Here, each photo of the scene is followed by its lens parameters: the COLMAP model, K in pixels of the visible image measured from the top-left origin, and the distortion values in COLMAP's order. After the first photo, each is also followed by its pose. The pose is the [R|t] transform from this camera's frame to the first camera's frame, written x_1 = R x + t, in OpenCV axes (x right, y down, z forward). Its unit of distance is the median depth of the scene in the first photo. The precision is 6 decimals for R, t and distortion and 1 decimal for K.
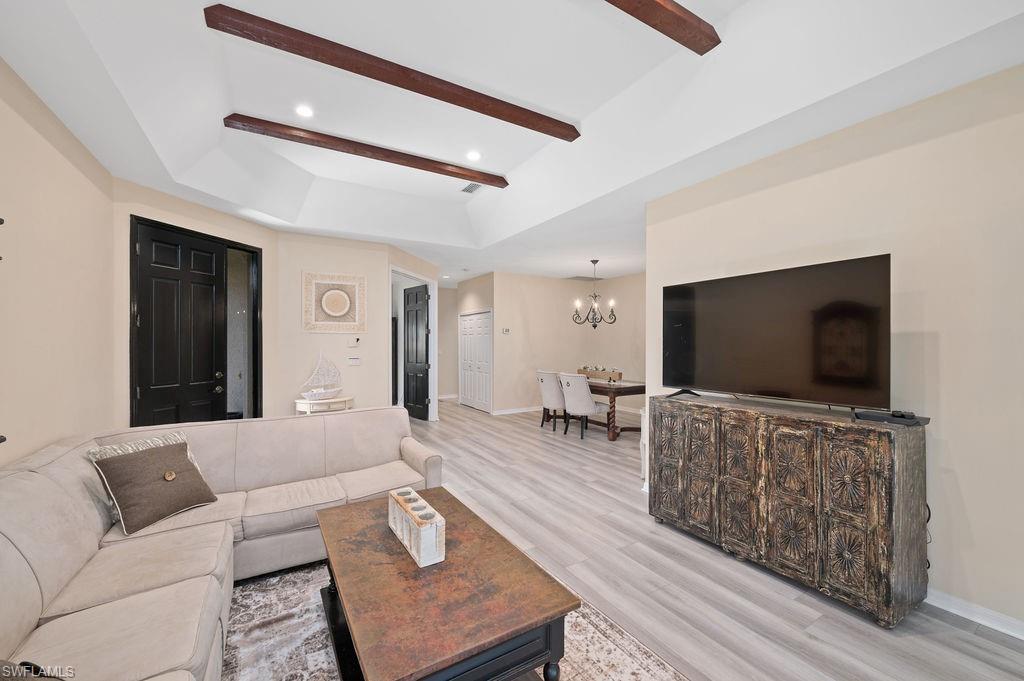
lens RADIAL K [[406.6, 0, 514.6], [0, 406.6, 342.7], [0, 0, 1]] dist [-0.004586, -0.001495]
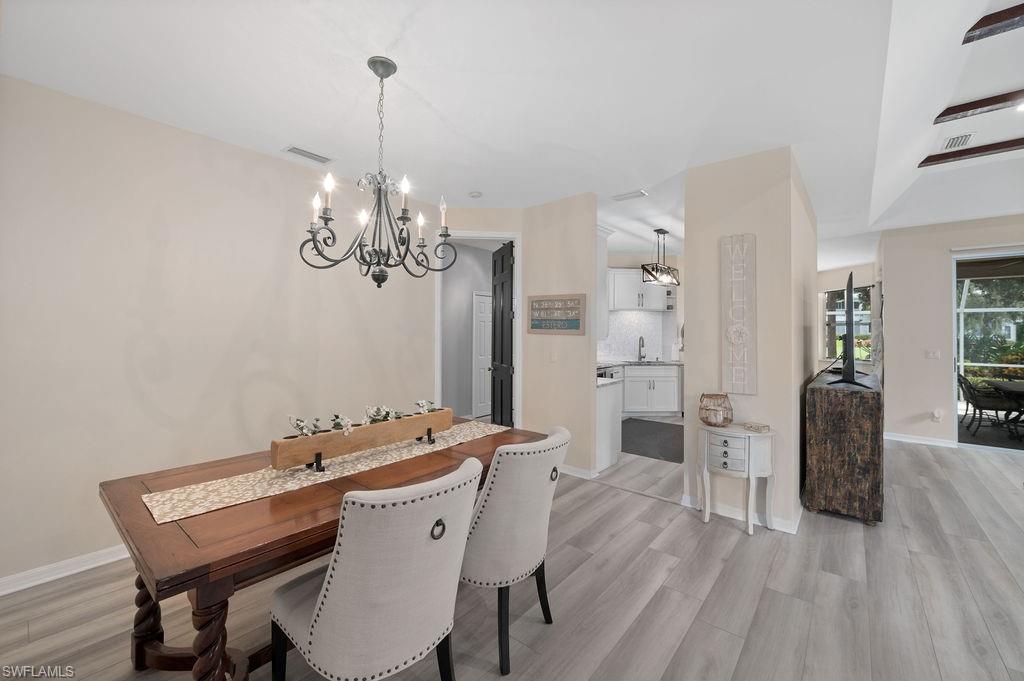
lens RADIAL K [[406.6, 0, 512.3], [0, 406.6, 329.0], [0, 0, 1]] dist [-0.004586, -0.001495]
pose [[-0.325038, 0.003427, 0.945695, -0.235930], [-0.001825, 0.999989, -0.004251, -0.002490], [-0.945699, -0.003107, -0.325029, 1.928526]]
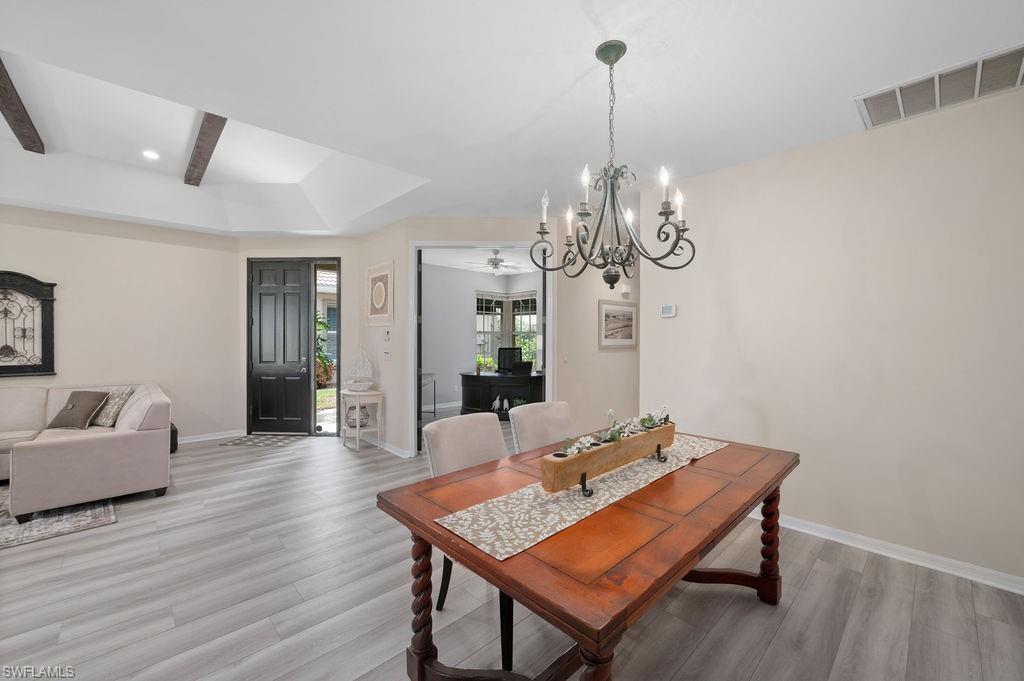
lens RADIAL K [[406.6, 0, 509.4], [0, 406.6, 336.8], [0, 0, 1]] dist [-0.004586, -0.001495]
pose [[0.214030, -0.001846, -0.976825, 0.885657], [-0.004835, 0.999984, -0.002949, 0.004640], [0.976815, 0.005354, 0.214018, 1.666214]]
